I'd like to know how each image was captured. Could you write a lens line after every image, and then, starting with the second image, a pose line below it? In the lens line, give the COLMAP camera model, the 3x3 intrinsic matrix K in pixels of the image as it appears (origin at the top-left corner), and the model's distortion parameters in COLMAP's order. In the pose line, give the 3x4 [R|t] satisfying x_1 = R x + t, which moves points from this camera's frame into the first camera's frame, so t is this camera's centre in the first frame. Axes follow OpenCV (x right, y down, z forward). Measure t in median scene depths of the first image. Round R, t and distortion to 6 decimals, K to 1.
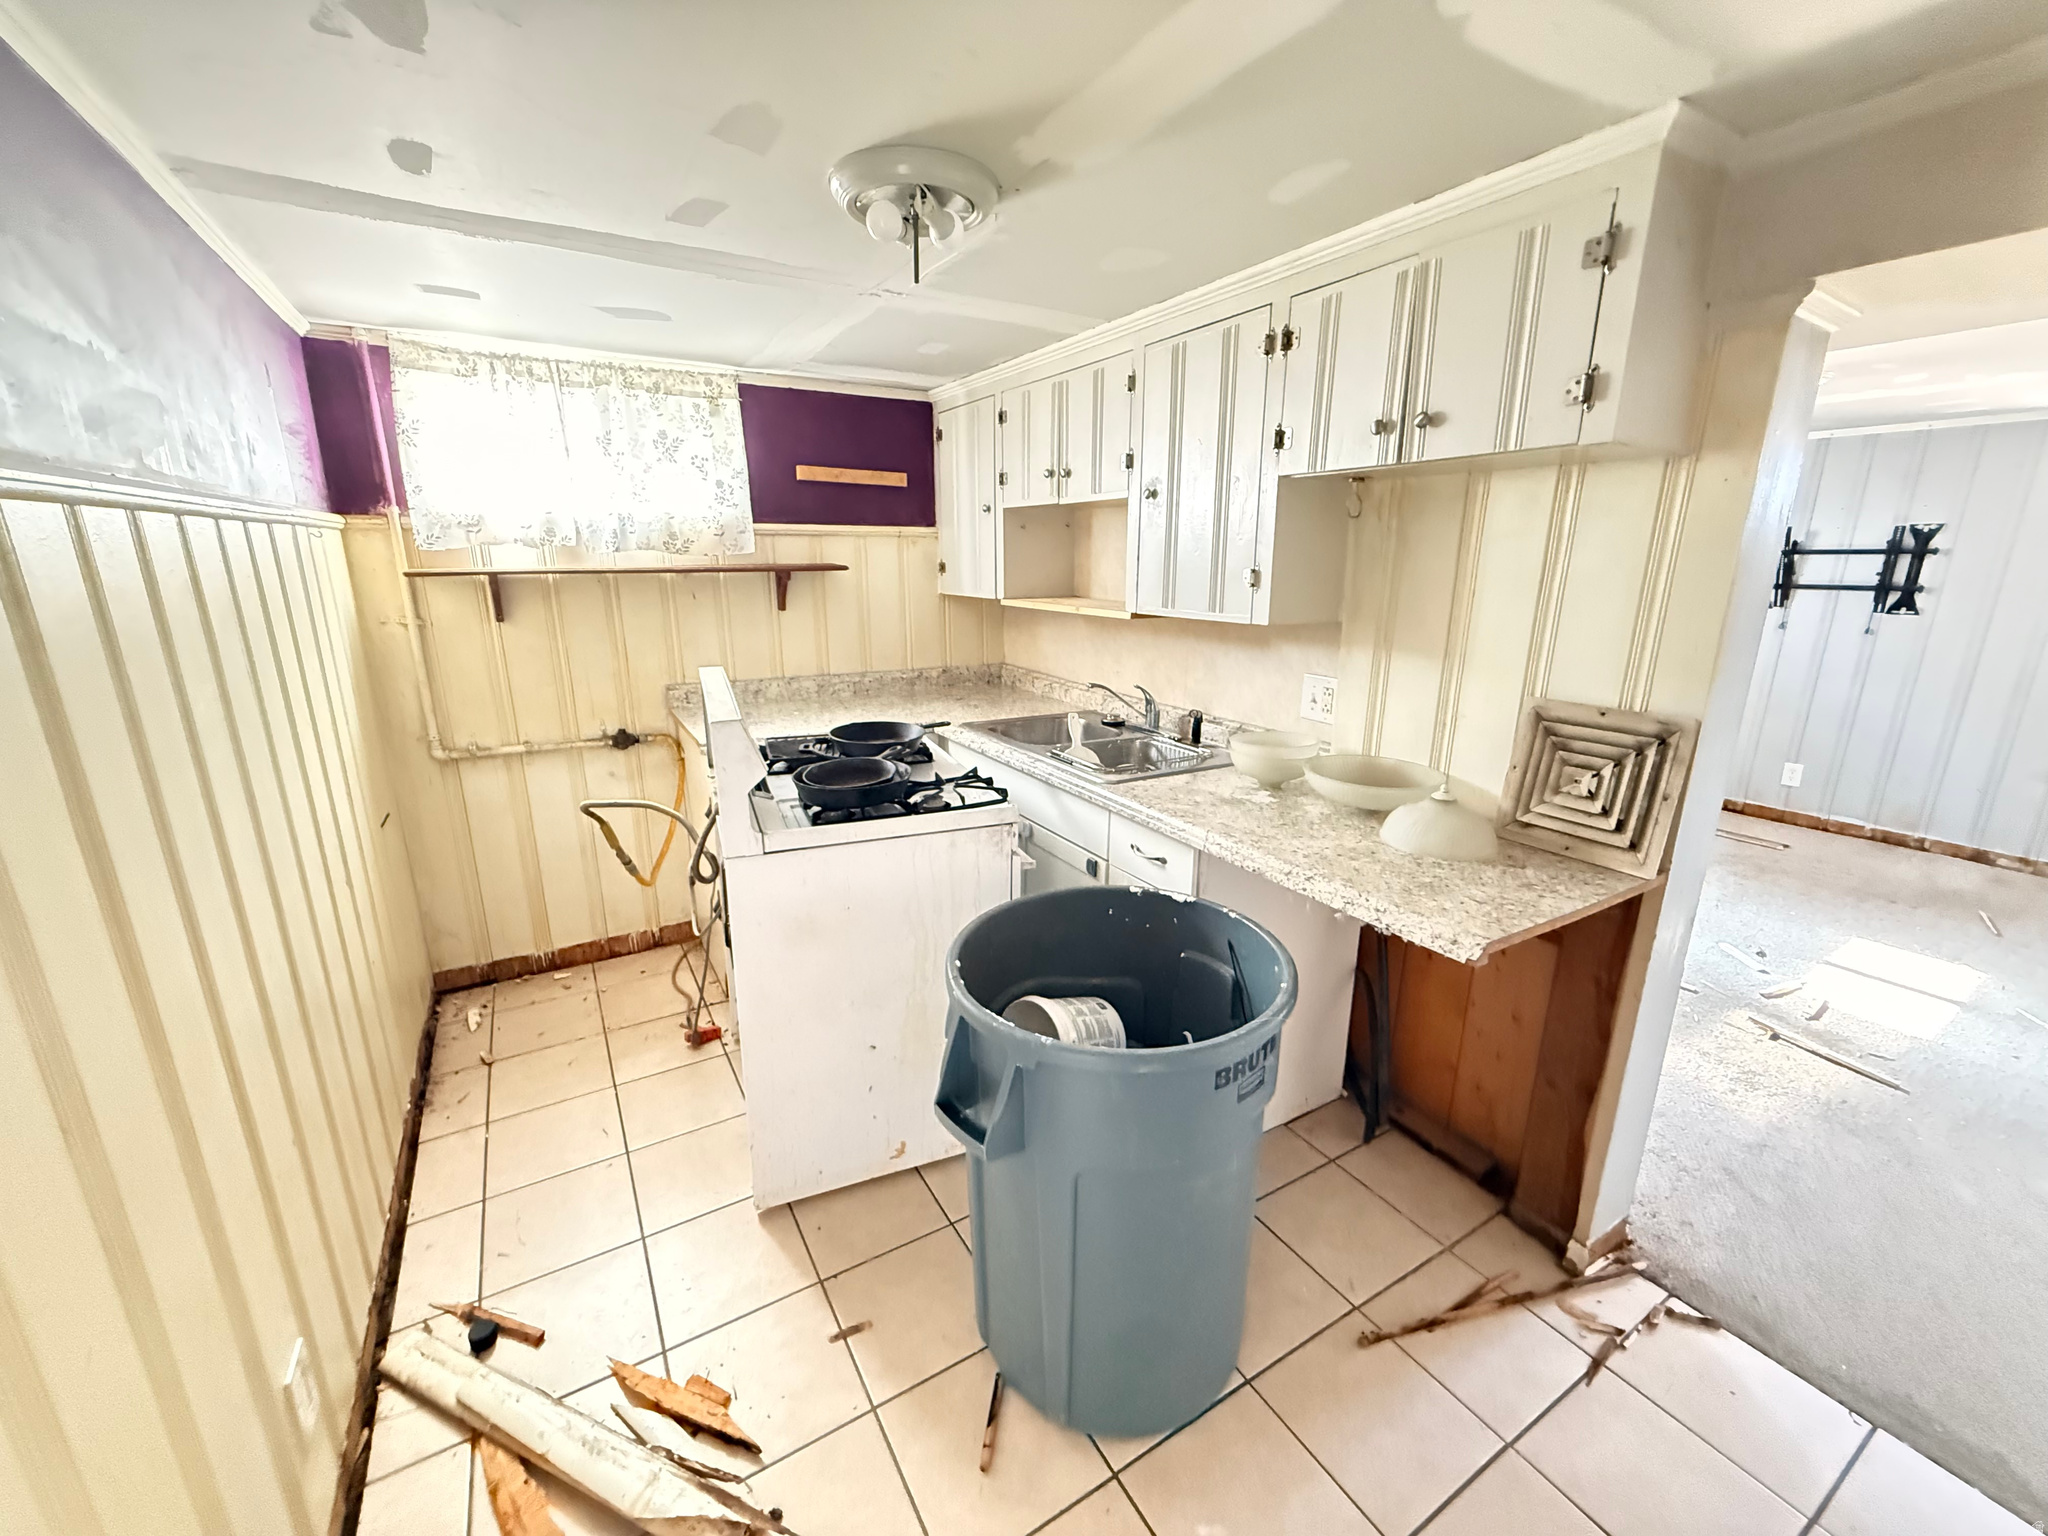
lens RADIAL K [[815.3, 0, 1017.9], [0, 815.3, 772.3], [0, 0, 1]] dist [-0.000208, -0.000133]
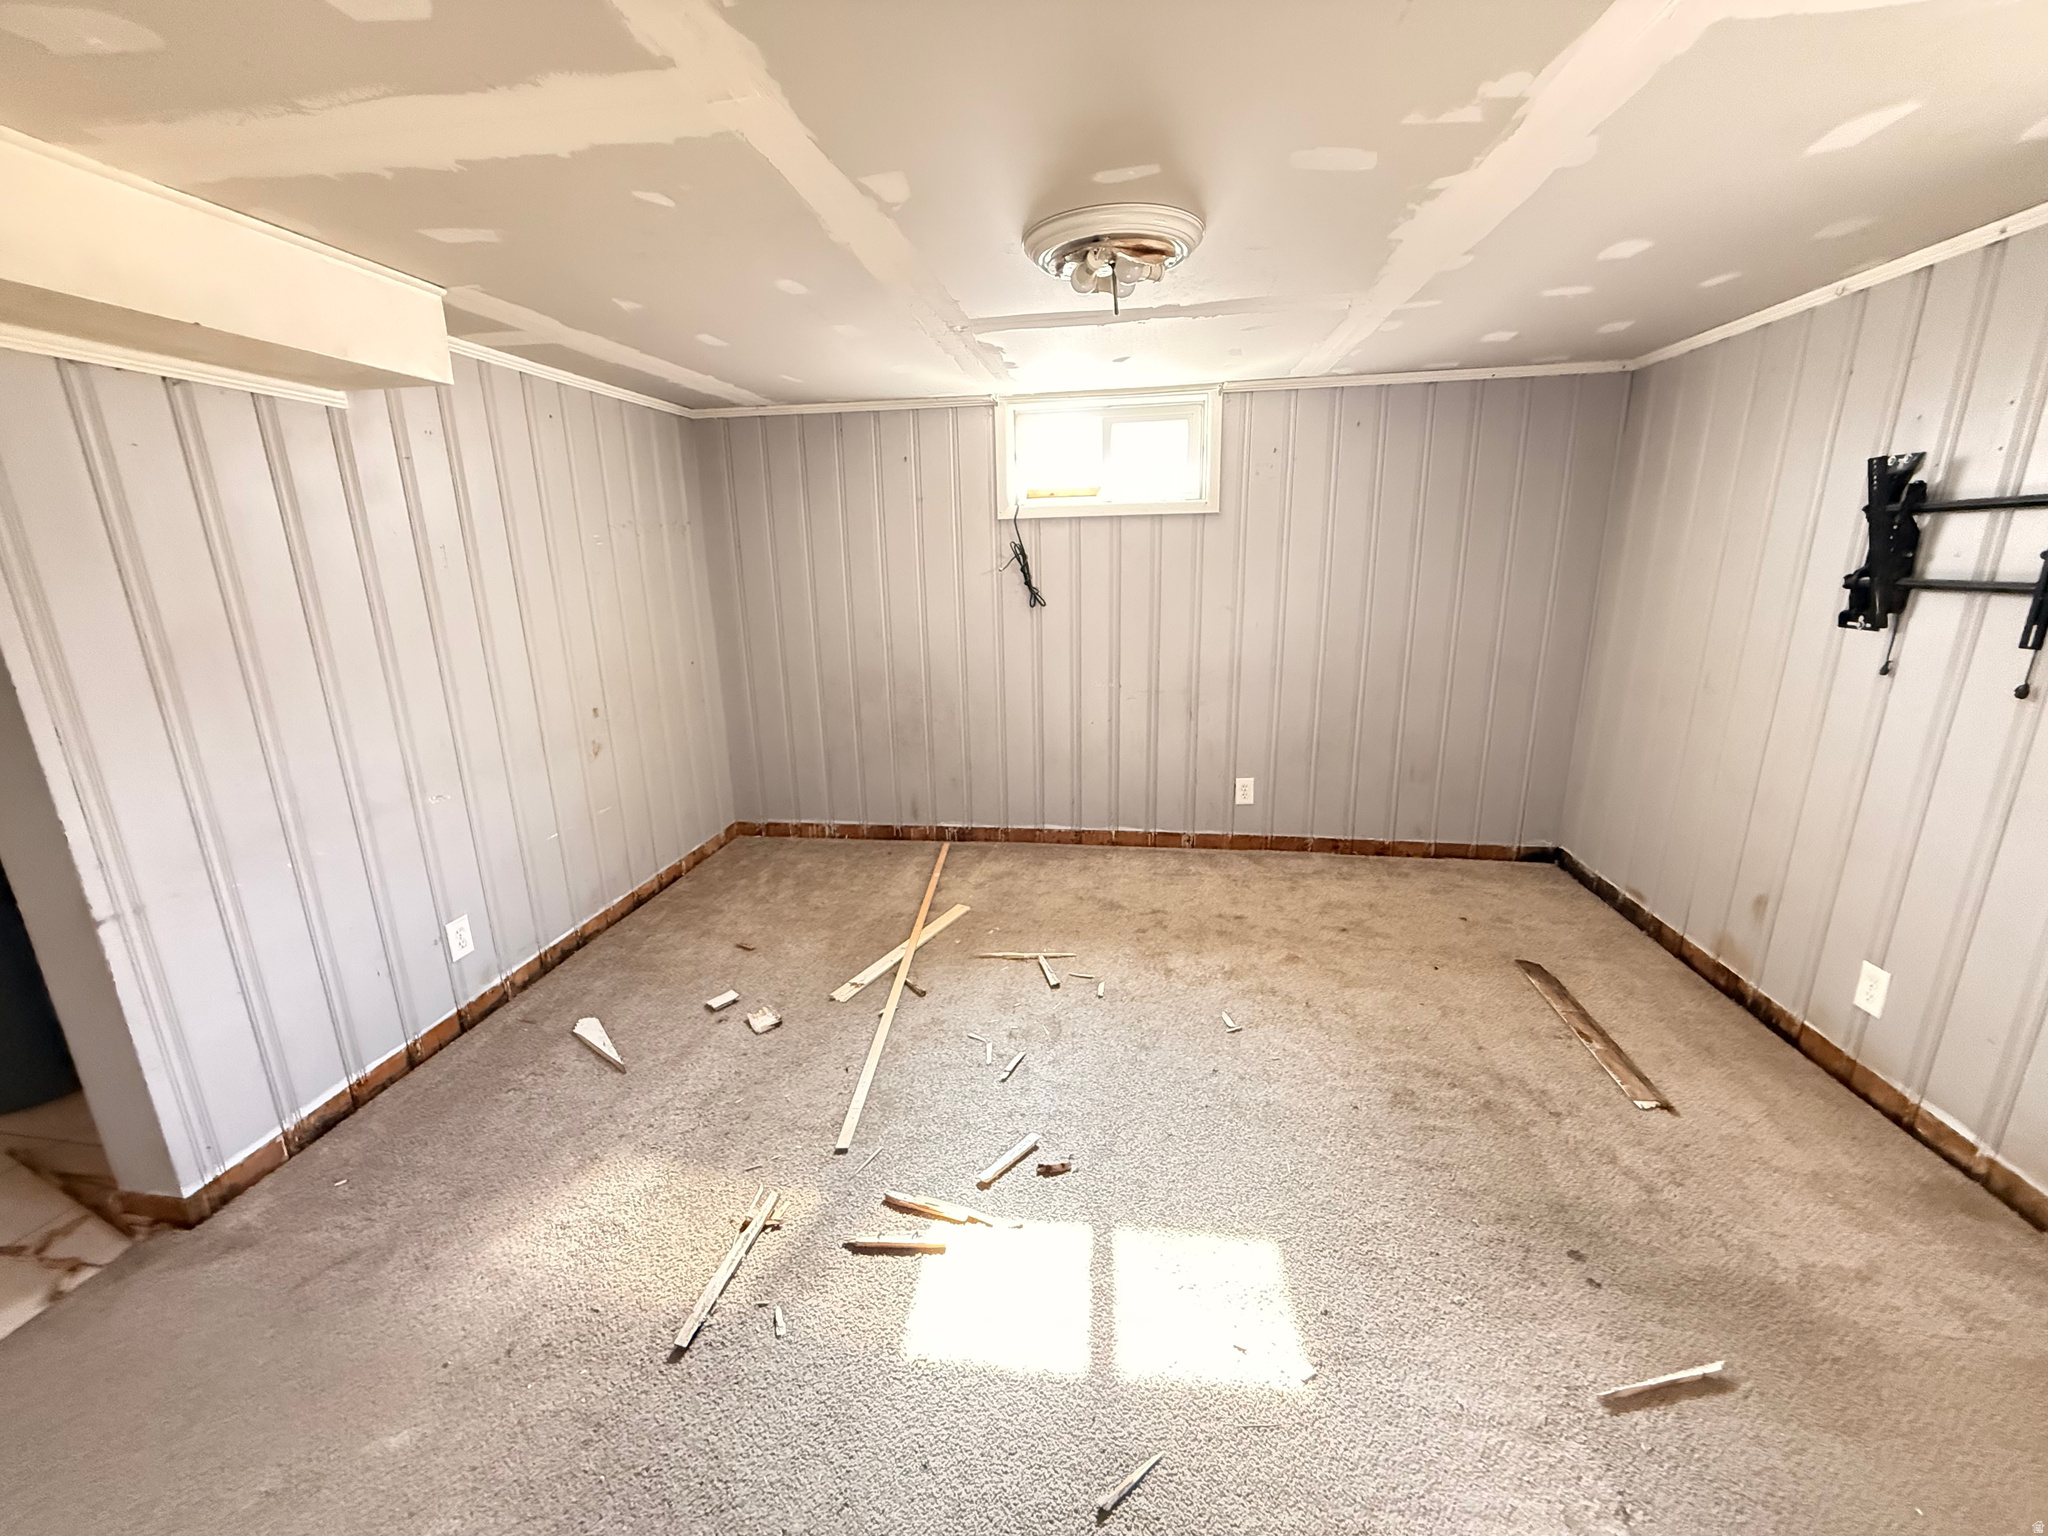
lens RADIAL K [[815.3, 0, 1017.9], [0, 815.3, 772.3], [0, 0, 1]] dist [-0.000208, -0.000133]
pose [[0.775294, 0.152787, -0.612842, 0.866606], [-0.145651, 0.987397, 0.061907, -0.080021], [0.614577, 0.041265, 0.787777, 0.339573]]
